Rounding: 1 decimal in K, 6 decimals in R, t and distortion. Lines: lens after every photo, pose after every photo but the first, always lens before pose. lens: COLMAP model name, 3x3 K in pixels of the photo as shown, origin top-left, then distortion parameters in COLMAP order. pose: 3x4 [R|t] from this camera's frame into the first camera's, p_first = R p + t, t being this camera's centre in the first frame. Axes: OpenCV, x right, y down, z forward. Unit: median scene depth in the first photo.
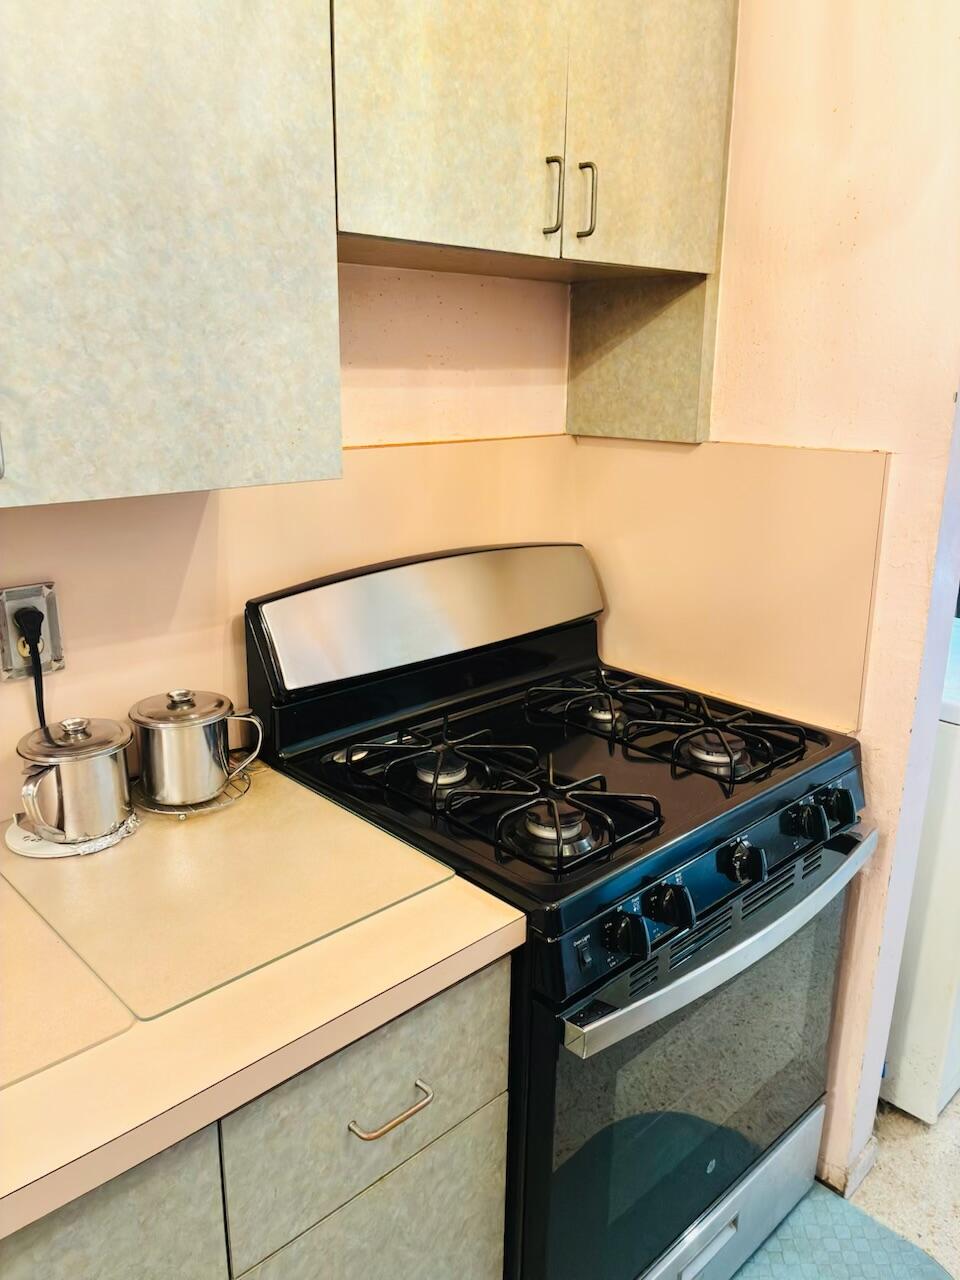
lens RADIAL K [[975.7, 0, 480.0], [0, 975.7, 640.0], [0, 0, 1]] dist [-0.000802, -0.000316]
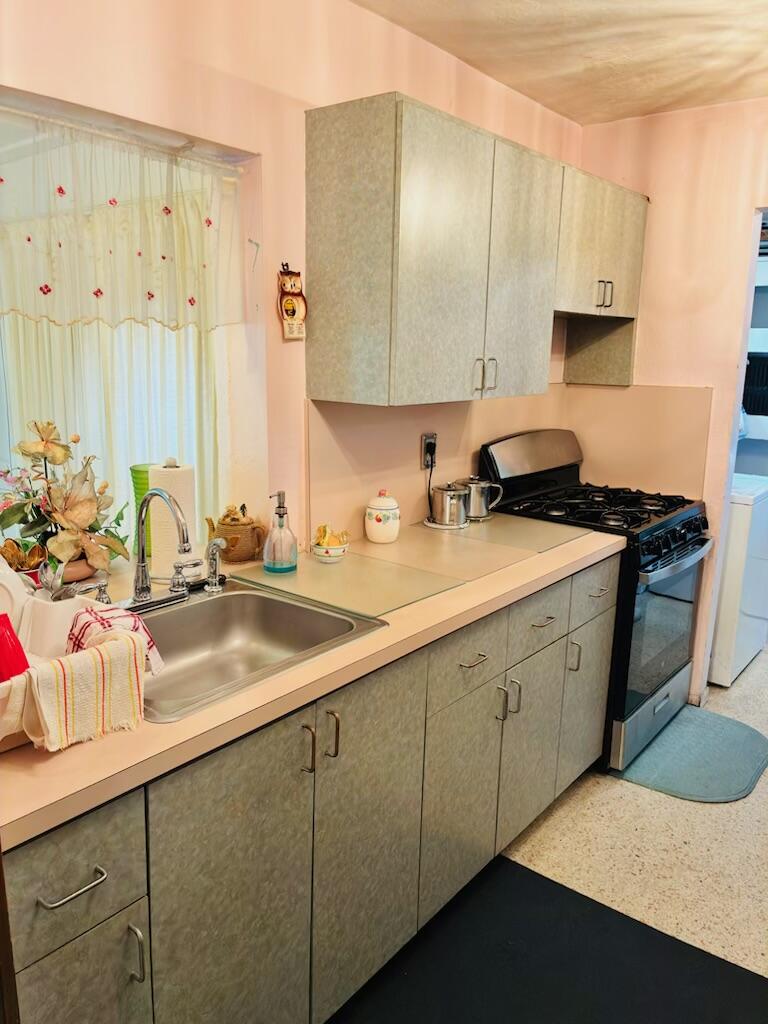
lens RADIAL K [[783.3, 0, 384.0], [0, 783.3, 512.0], [0, 0, 1]] dist [0.008567, 0.002199]
pose [[0.990852, -0.017653, 0.133796, -0.658018], [0.026191, 0.997712, -0.062322, 0.219933], [-0.132390, 0.065256, 0.989047, -0.837362]]
